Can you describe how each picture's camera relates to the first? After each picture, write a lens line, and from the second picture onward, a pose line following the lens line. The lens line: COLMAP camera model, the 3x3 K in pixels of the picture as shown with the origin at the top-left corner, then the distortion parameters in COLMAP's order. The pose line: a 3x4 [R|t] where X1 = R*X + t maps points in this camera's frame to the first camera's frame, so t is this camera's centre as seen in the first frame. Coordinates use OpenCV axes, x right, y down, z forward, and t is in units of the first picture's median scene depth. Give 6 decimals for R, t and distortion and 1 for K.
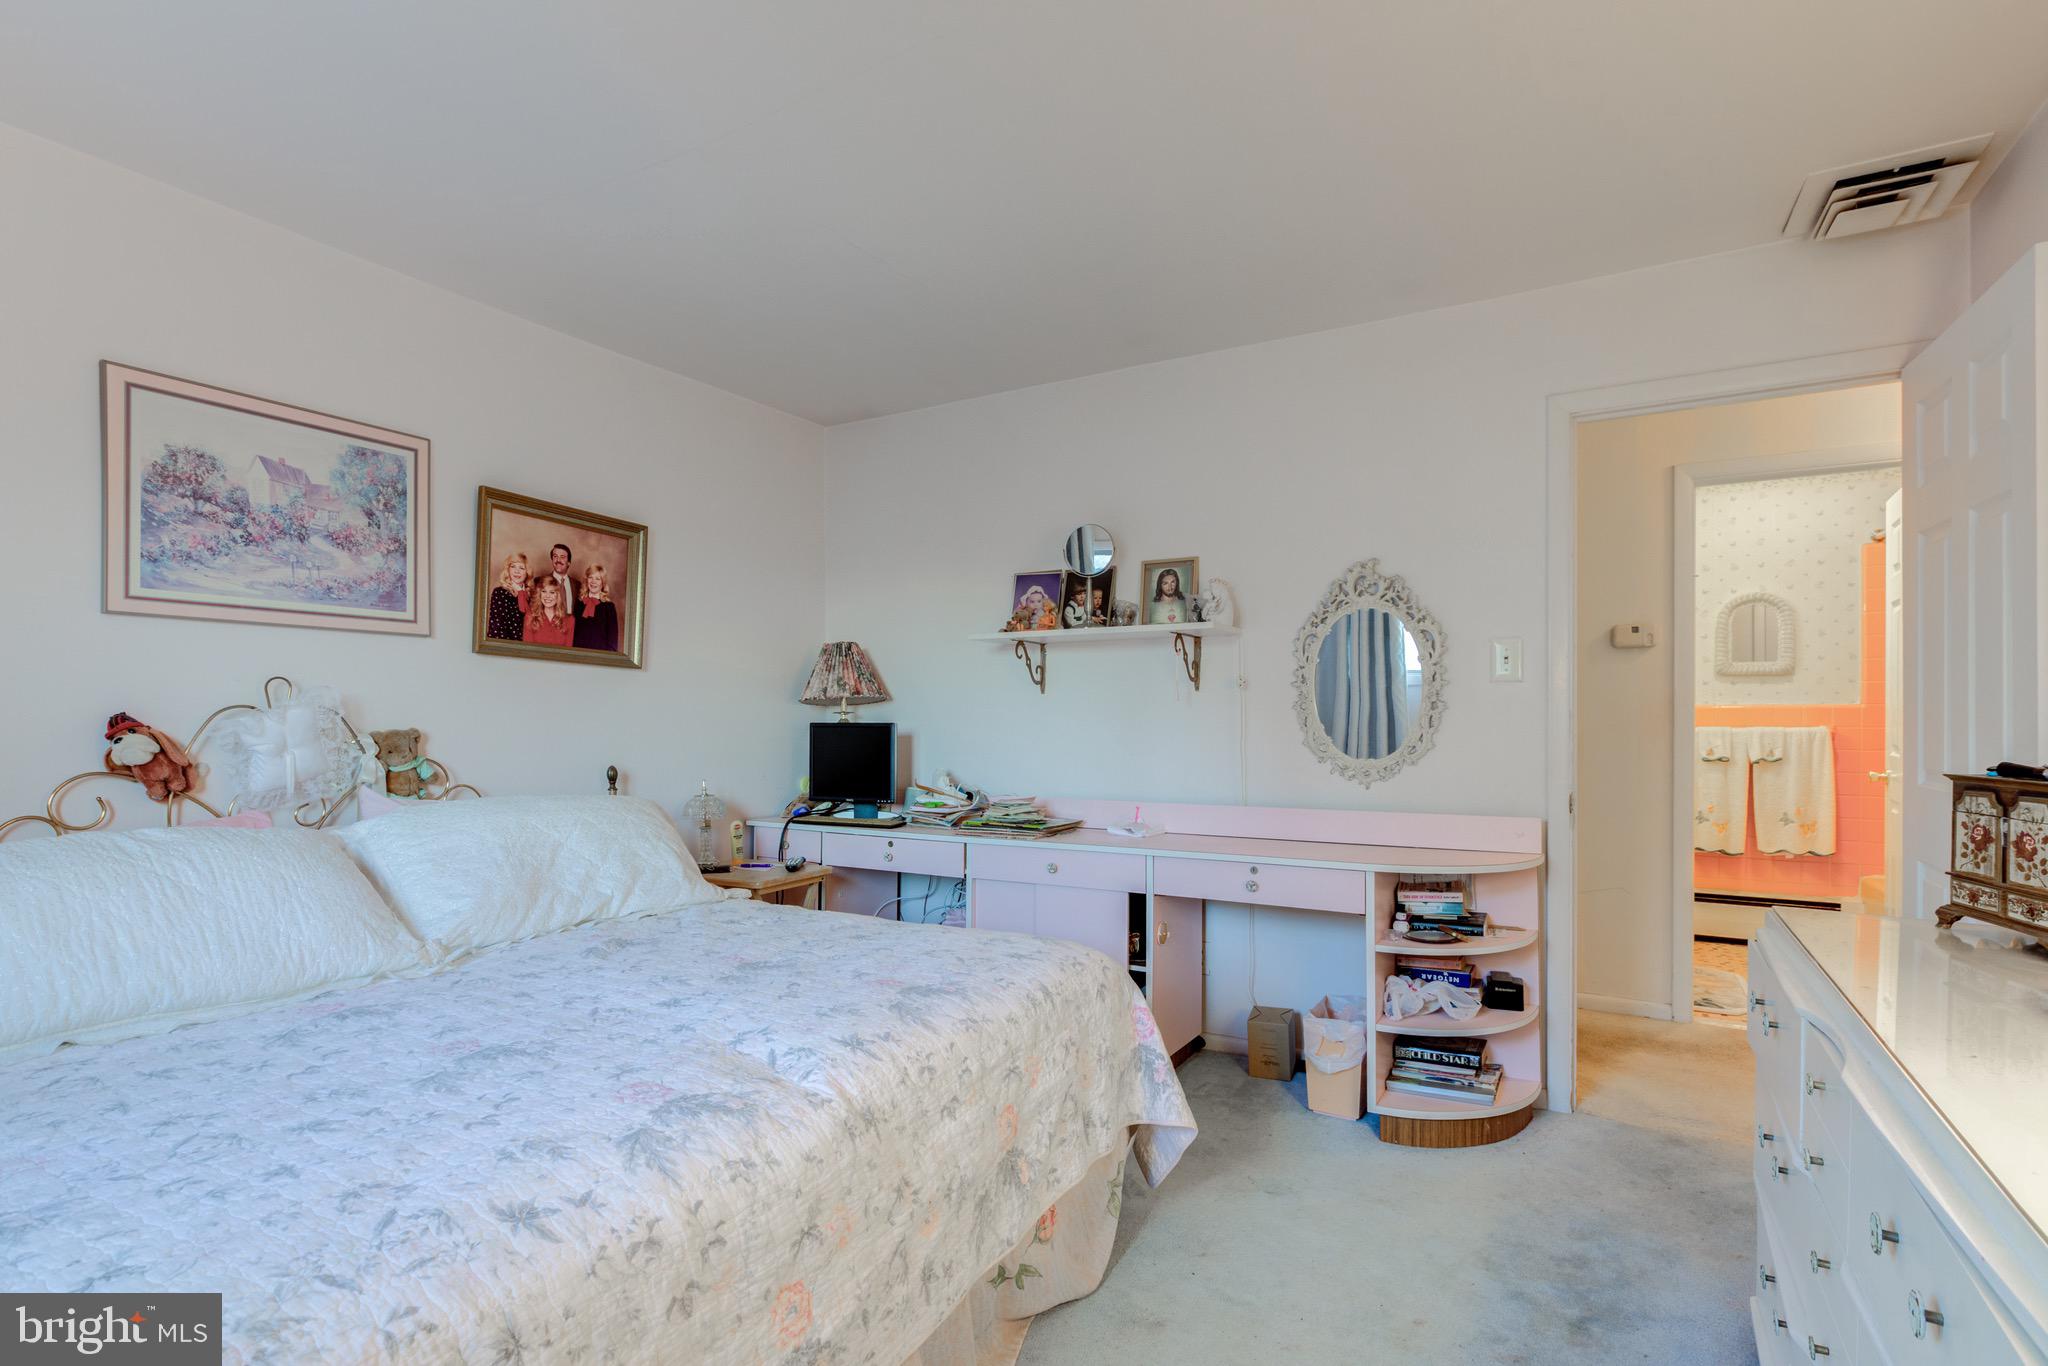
lens RADIAL K [[945.4, 0, 1023.0], [0, 945.4, 692.8], [0, 0, 1]] dist [-0.000133, -0.000098]
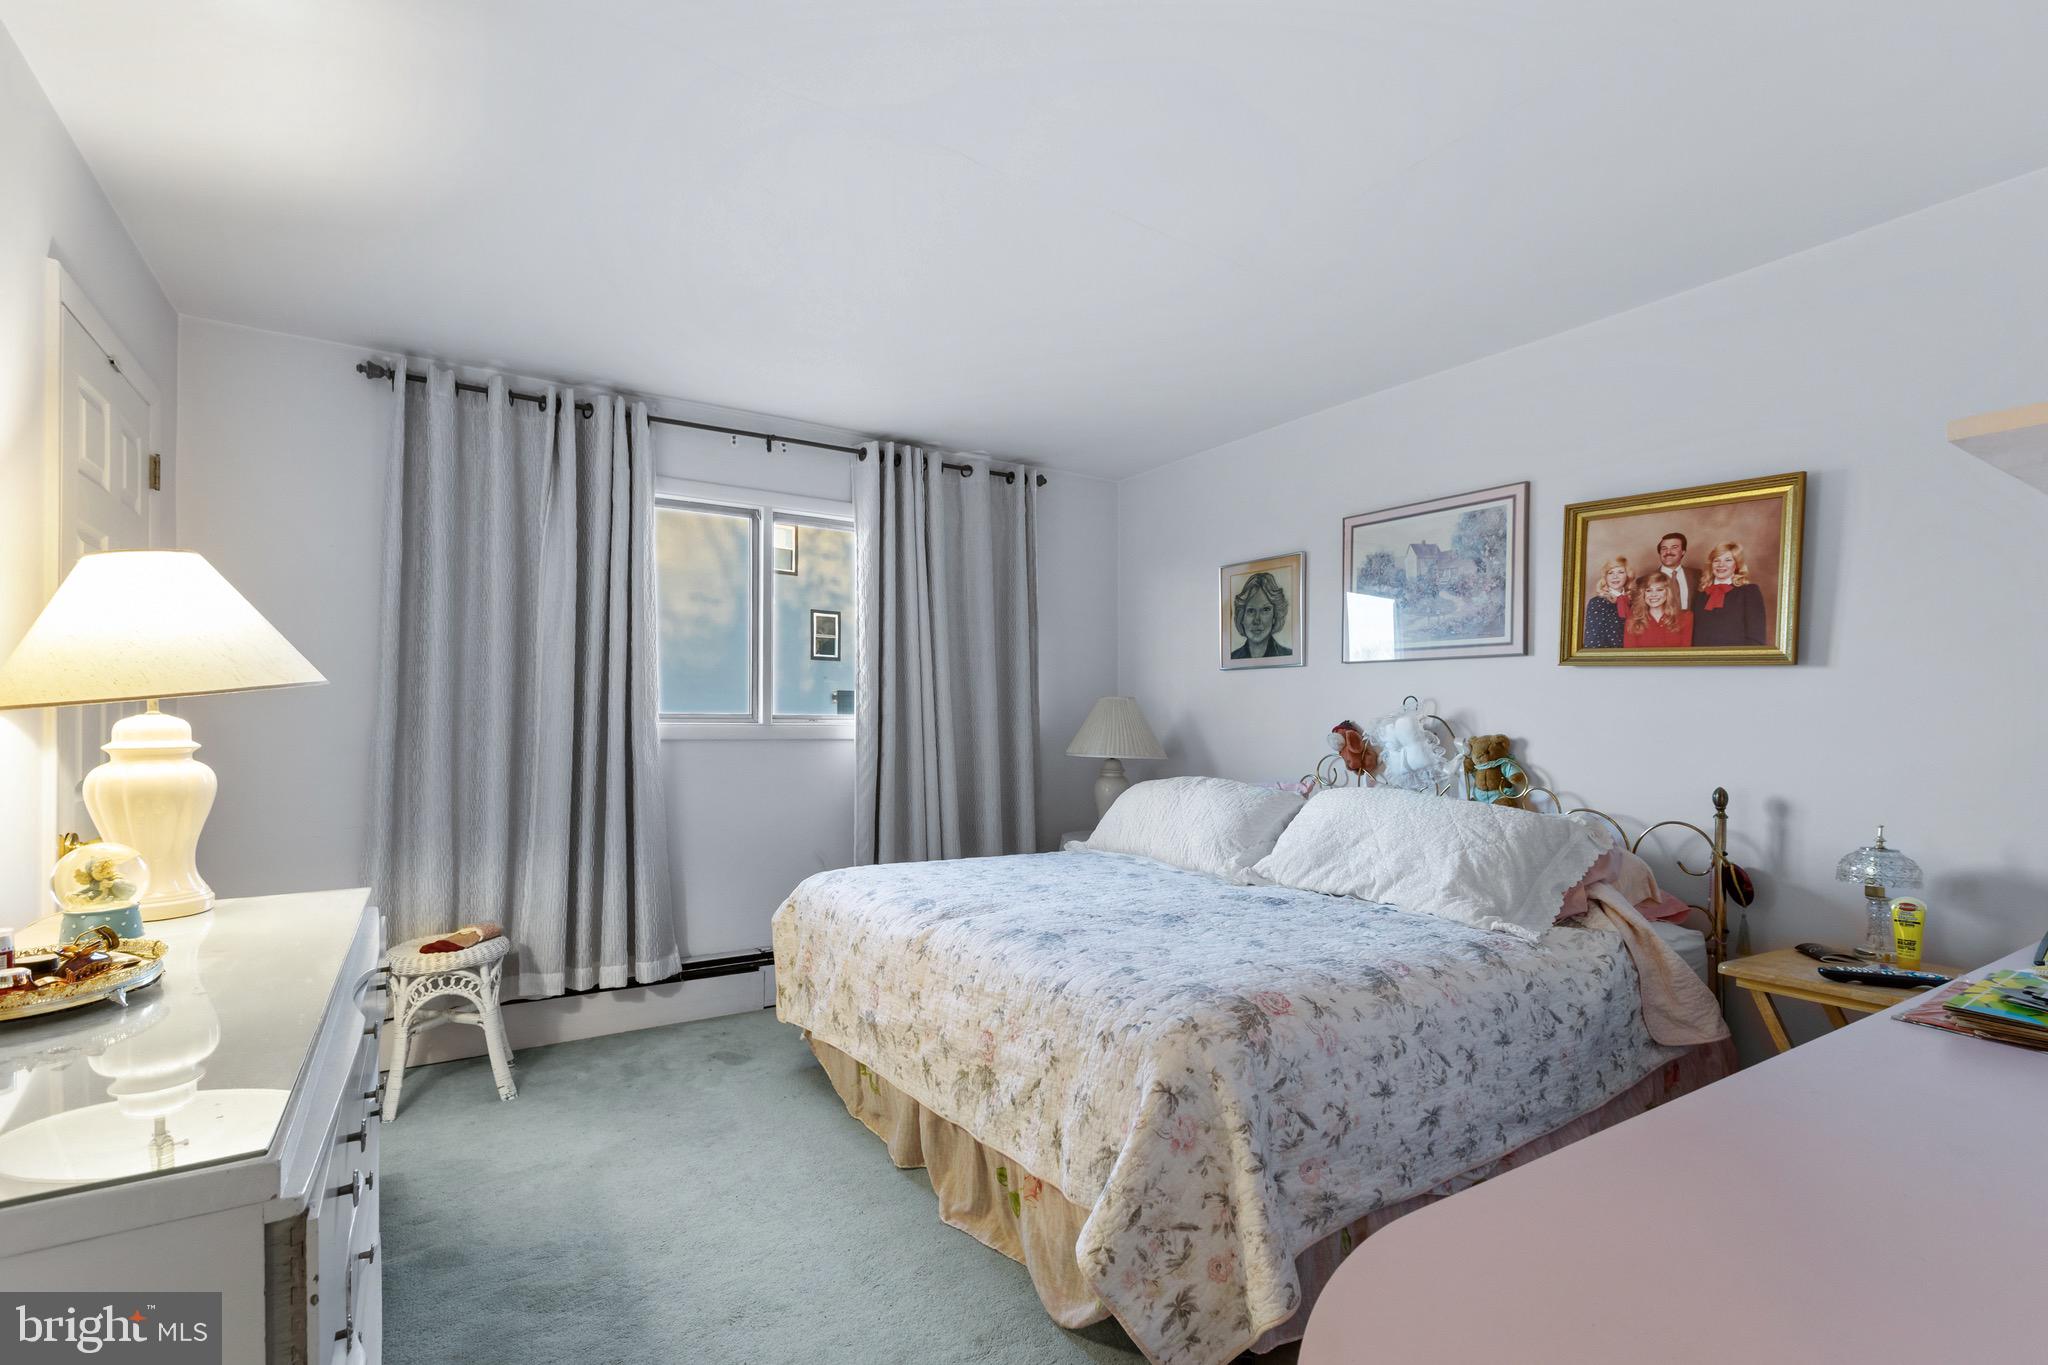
lens RADIAL K [[945.4, 0, 1023.0], [0, 945.4, 692.3], [0, 0, 1]] dist [-0.000133, -0.000098]
pose [[-0.443388, -0.027489, -0.895908, 0.622507], [0.012647, 0.999238, -0.036918, 0.019050], [0.896241, -0.027700, -0.442702, 0.909511]]
